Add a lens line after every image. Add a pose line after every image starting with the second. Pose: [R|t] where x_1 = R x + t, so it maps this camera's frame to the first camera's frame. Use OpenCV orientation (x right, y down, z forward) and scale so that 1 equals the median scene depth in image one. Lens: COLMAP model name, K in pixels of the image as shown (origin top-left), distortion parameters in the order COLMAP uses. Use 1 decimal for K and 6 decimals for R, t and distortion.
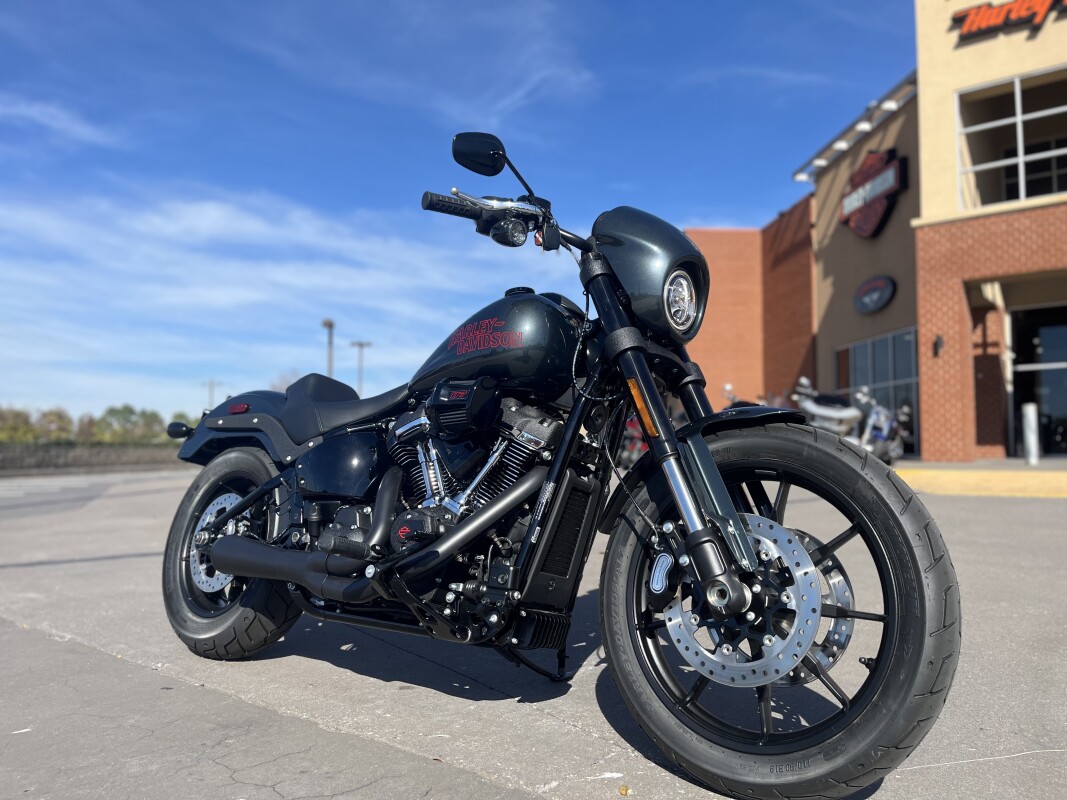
lens RADIAL K [[816.6, 0, 533.5], [0, 816.6, 400.0], [0, 0, 1]] dist [0.015349, -0.006204]
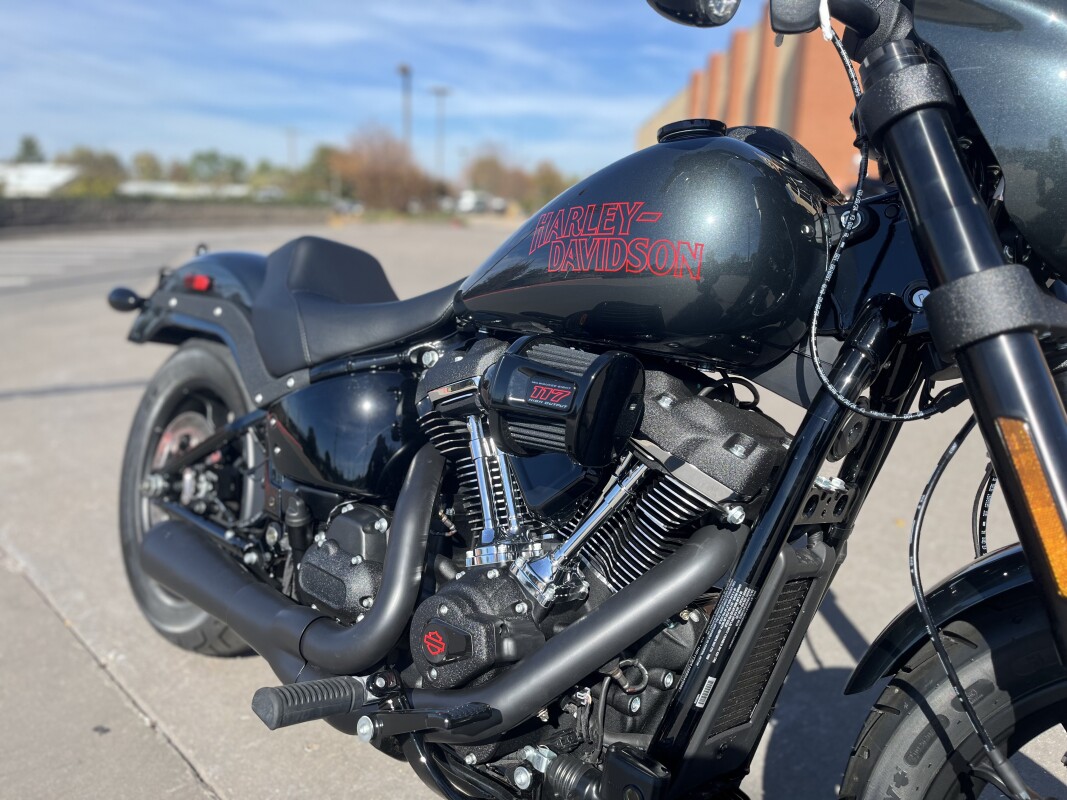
lens RADIAL K [[816.6, 0, 533.5], [0, 816.6, 400.0], [0, 0, 1]] dist [0.015349, -0.006204]
pose [[0.994249, 0.053408, -0.092830, -0.051513], [-0.024360, 0.956841, 0.289590, -0.112393], [0.104290, -0.285664, 0.952638, 0.498538]]
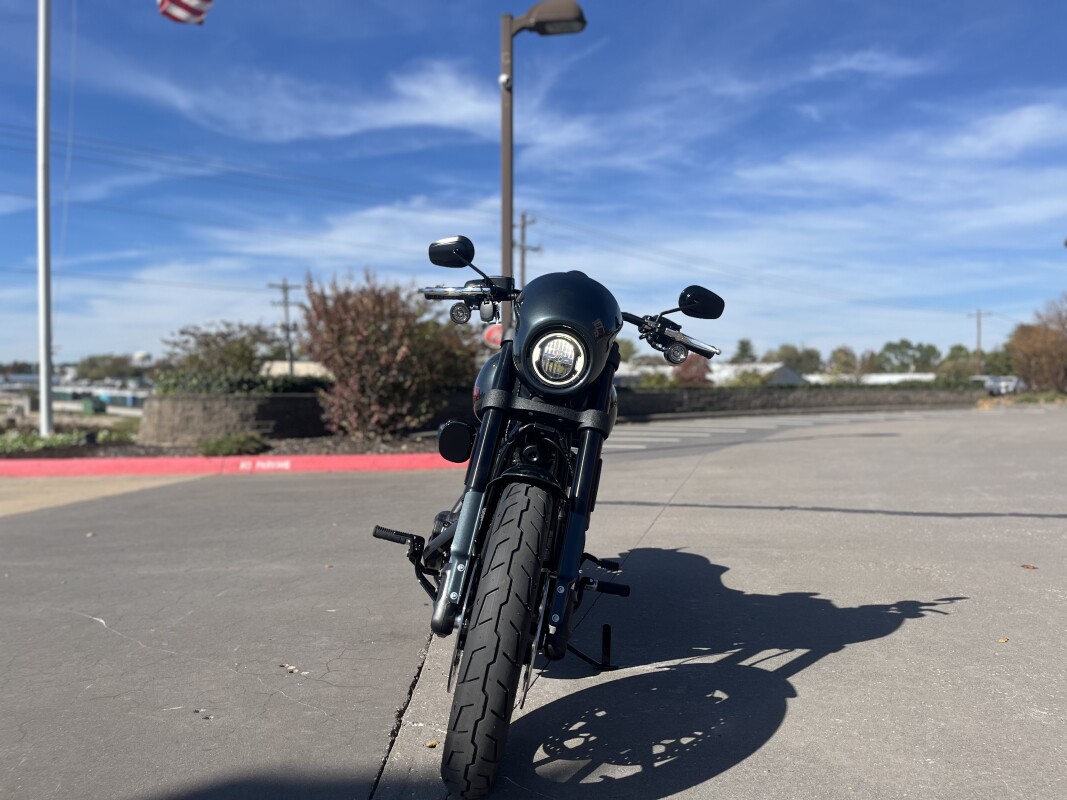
lens RADIAL K [[816.6, 0, 533.5], [0, 816.6, 400.0], [0, 0, 1]] dist [0.015349, -0.006204]
pose [[0.625448, 0.013034, -0.780157, 0.902004], [0.051220, 0.997018, 0.057719, -0.118218], [0.778583, -0.076060, 0.622915, 0.224824]]
